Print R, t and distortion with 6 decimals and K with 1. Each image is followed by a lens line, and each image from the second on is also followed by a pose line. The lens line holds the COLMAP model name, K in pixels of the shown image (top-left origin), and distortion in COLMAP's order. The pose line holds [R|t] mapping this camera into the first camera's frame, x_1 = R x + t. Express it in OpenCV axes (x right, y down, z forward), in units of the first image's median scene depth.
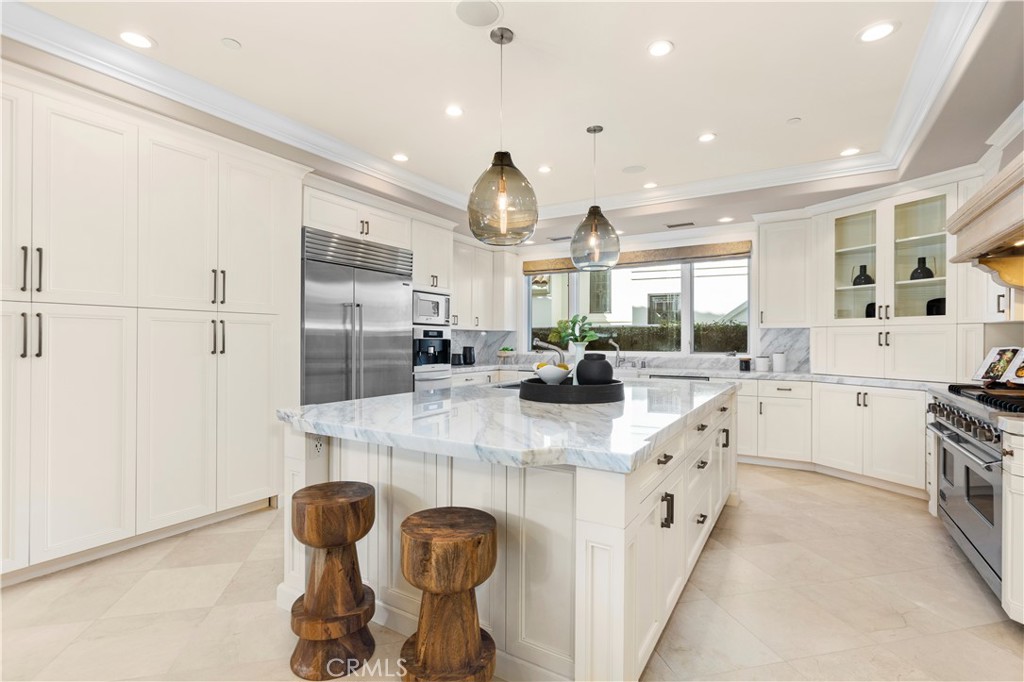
lens RADIAL K [[477.2, 0, 512.0], [0, 477.2, 341.0], [0, 0, 1]] dist [0.001057, 0.000894]
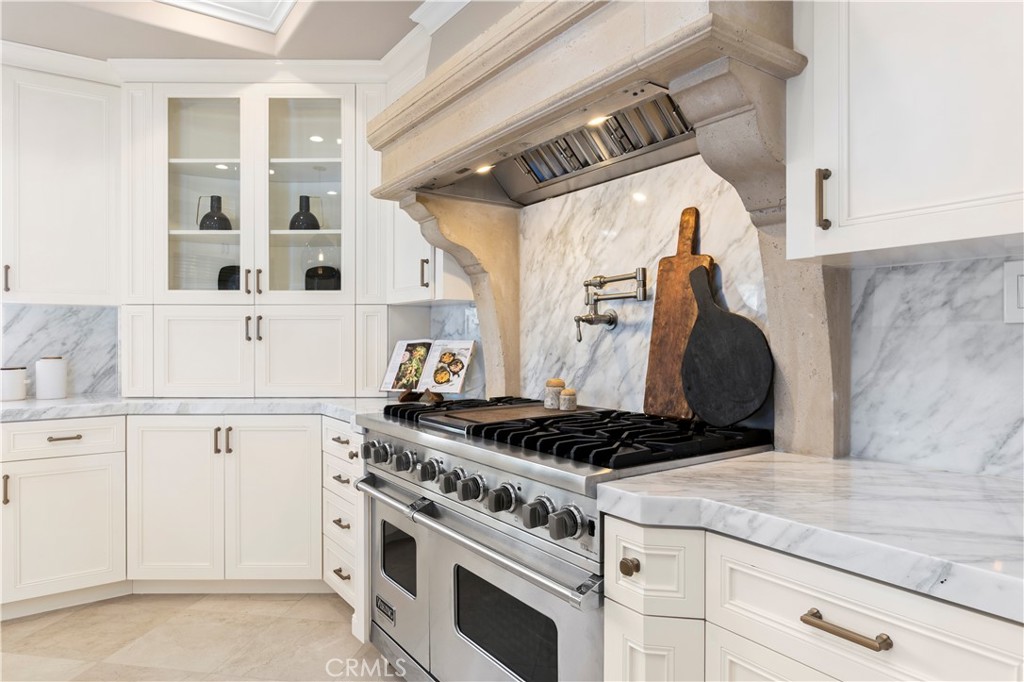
lens RADIAL K [[618.0, 0, 512.0], [0, 618.0, 341.0], [0, 0, 1]] dist [-0.002533, 0.002211]
pose [[0.392548, -0.001360, 0.919731, 0.225908], [0.003108, 0.999995, 0.000152, 0.012070], [-0.919726, 0.002799, 0.392550, 0.434299]]
